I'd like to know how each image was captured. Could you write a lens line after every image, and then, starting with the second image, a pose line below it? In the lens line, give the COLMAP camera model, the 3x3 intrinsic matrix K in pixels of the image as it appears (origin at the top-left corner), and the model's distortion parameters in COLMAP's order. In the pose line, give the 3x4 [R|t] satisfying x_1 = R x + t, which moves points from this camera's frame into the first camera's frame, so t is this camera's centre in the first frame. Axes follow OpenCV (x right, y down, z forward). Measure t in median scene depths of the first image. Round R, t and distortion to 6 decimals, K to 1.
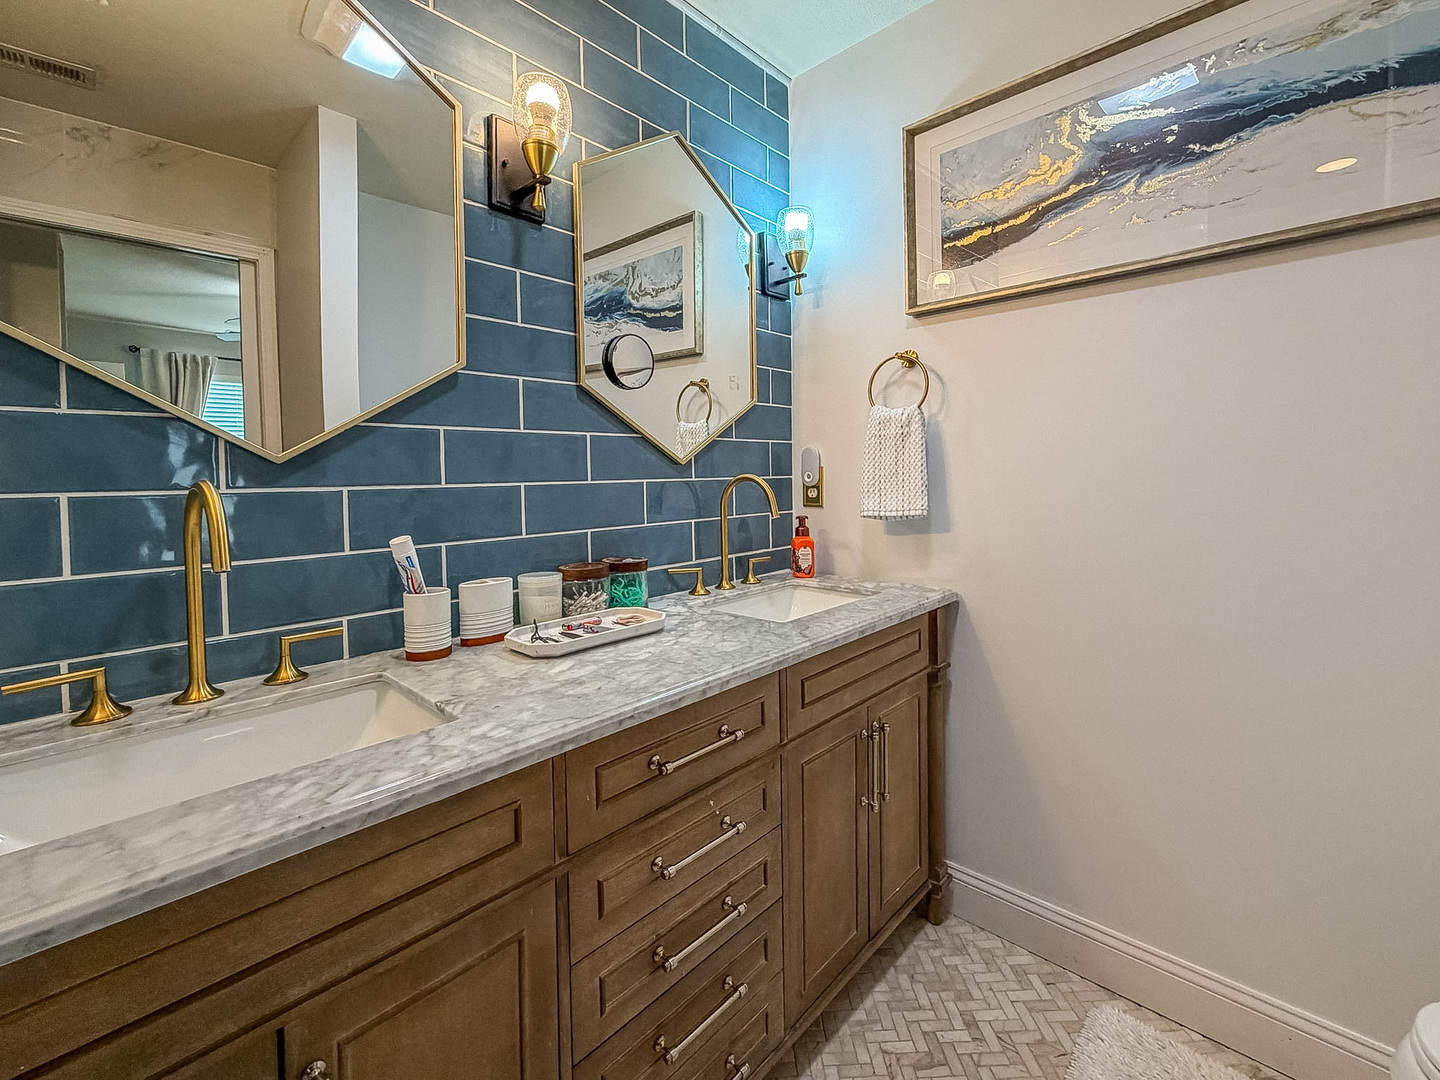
lens RADIAL K [[626.4, 0, 738.5], [0, 626.4, 493.0], [0, 0, 1]] dist [0.002474, -0.000453]
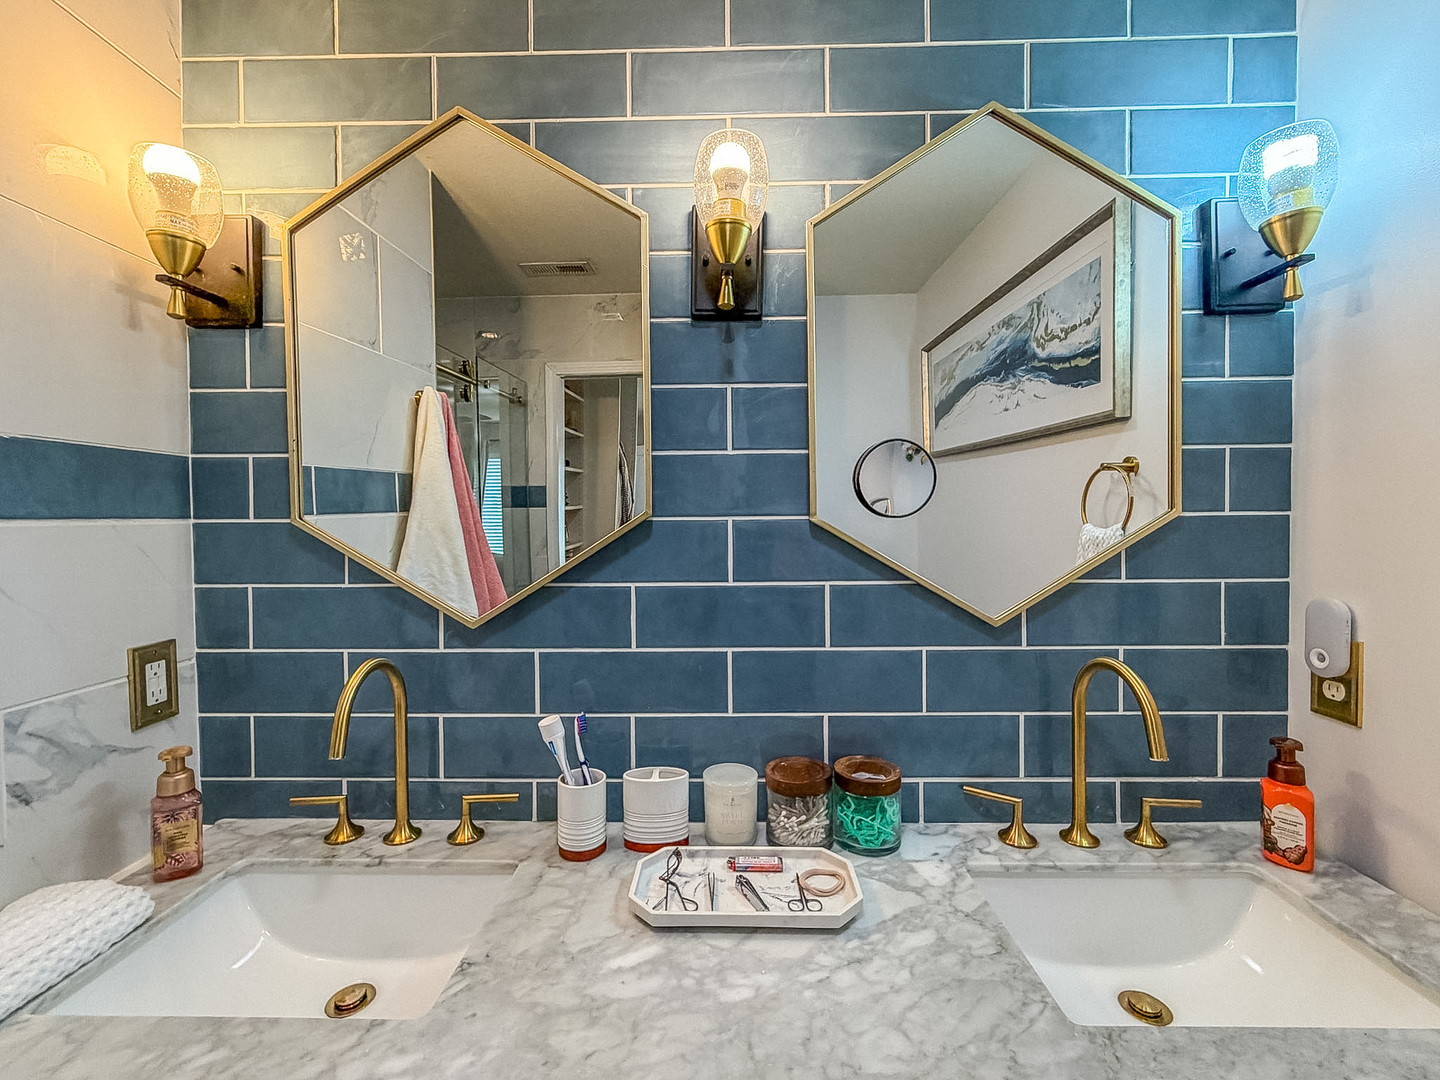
lens RADIAL K [[626.4, 0, 722.0], [0, 626.4, 527.0], [0, 0, 1]] dist [0.002474, -0.000453]
pose [[0.661198, 0.023030, -0.749858, 0.247654], [-0.026705, 0.999618, 0.007153, -0.177293], [0.749736, 0.015296, 0.661560, 0.460742]]
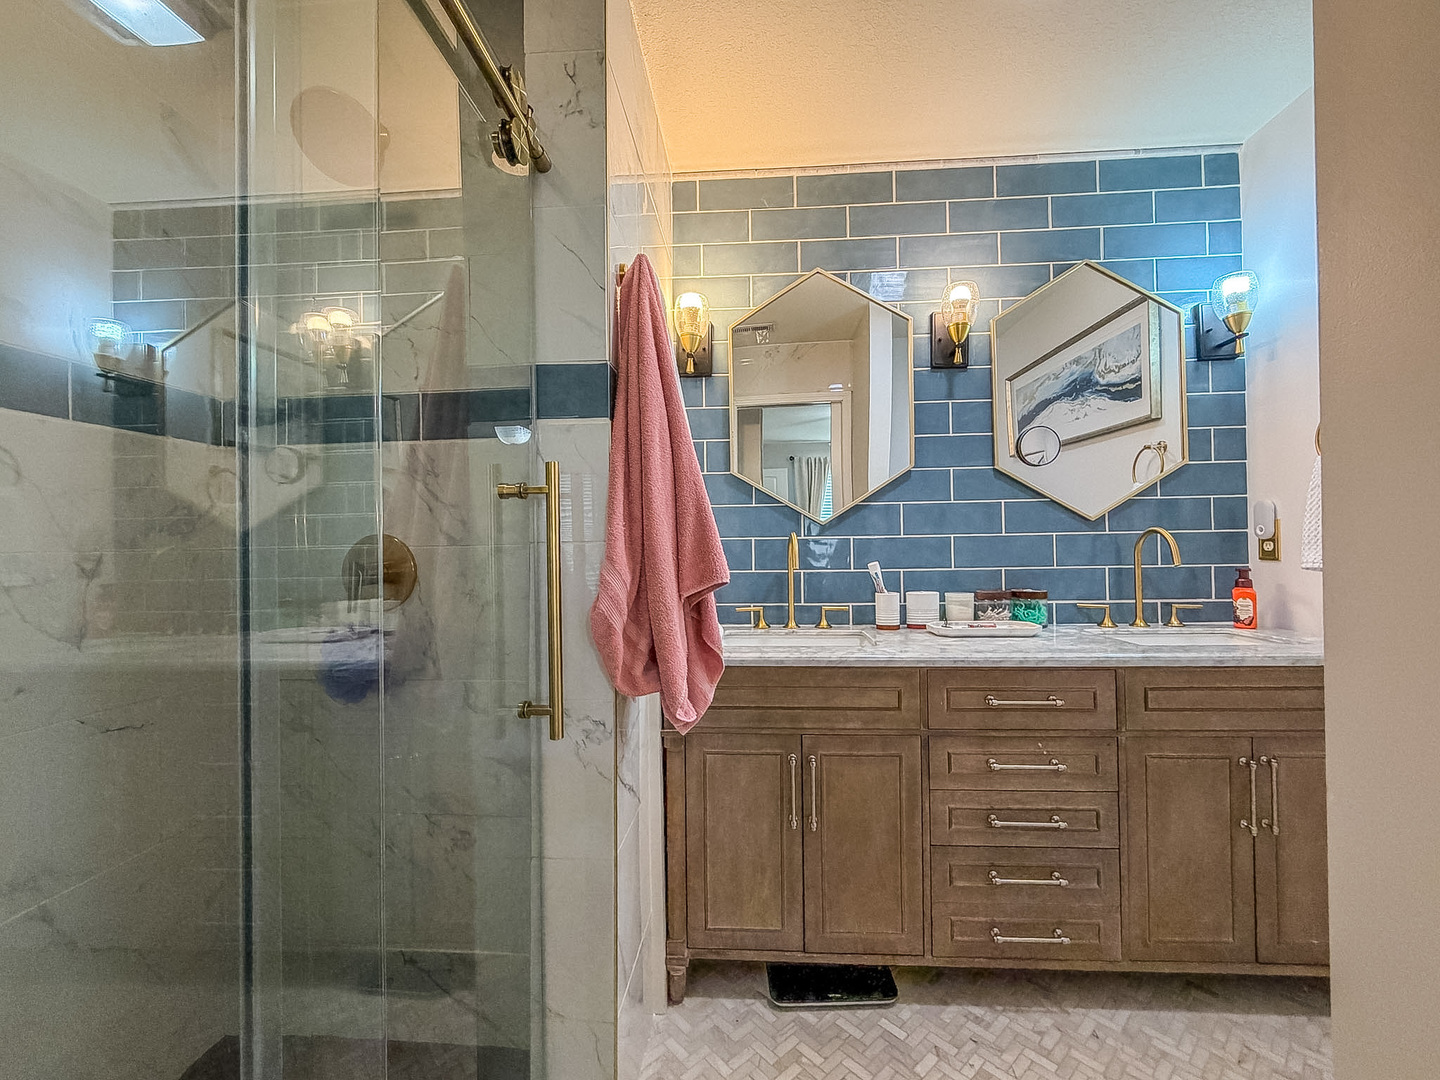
lens RADIAL K [[626.4, 0, 718.9], [0, 626.4, 538.0], [0, 0, 1]] dist [0.002474, -0.000453]
pose [[0.627738, -0.004815, -0.778410, 0.510585], [-0.020411, 0.999535, -0.022643, 0.039647], [0.778157, 0.030102, 0.627348, -0.438818]]
